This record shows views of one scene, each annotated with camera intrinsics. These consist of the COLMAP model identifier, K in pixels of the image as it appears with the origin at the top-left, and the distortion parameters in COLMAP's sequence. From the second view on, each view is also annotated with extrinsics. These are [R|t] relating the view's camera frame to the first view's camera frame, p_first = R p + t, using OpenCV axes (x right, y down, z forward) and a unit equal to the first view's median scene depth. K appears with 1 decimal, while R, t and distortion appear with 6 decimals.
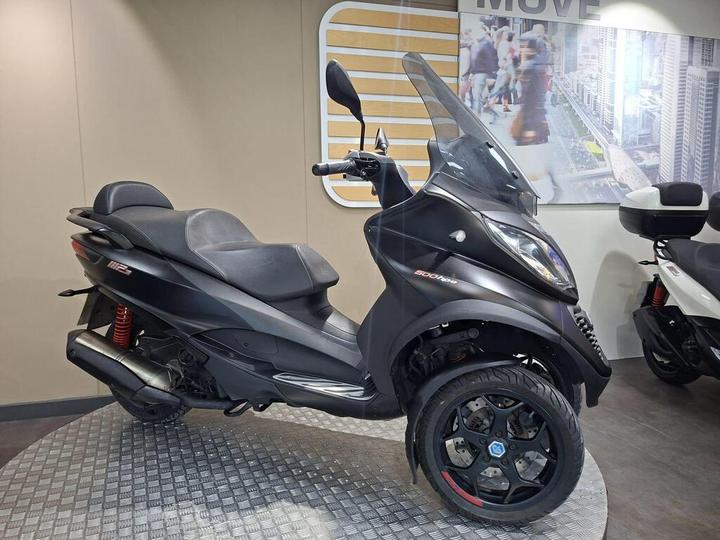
lens RADIAL K [[490.3, 0, 359.5], [0, 490.3, 275.4], [0, 0, 1]] dist [0.065197, -0.059770]
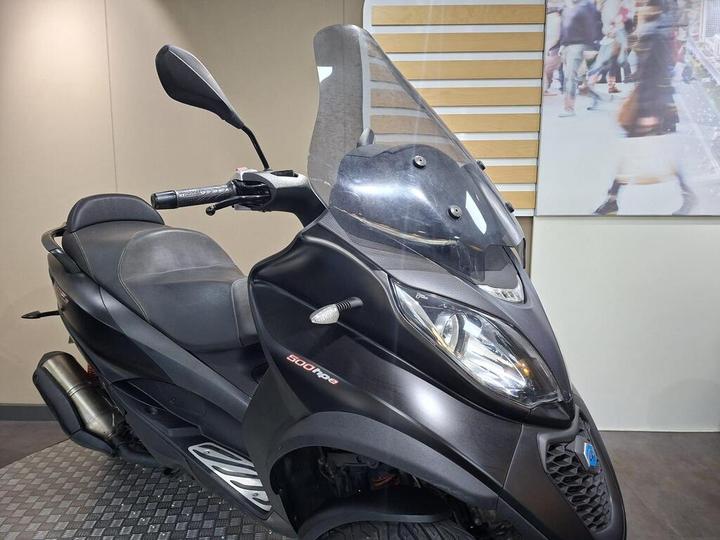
lens RADIAL K [[495.9, 0, 370.0], [0, 495.9, 270.2], [0, 0, 1]] dist [0.025325, -0.025781]
pose [[0.957849, 0.051835, -0.282558, 0.173166], [-0.047317, 0.998620, 0.022793, -0.062075], [0.283349, -0.008463, 0.958979, 0.168716]]
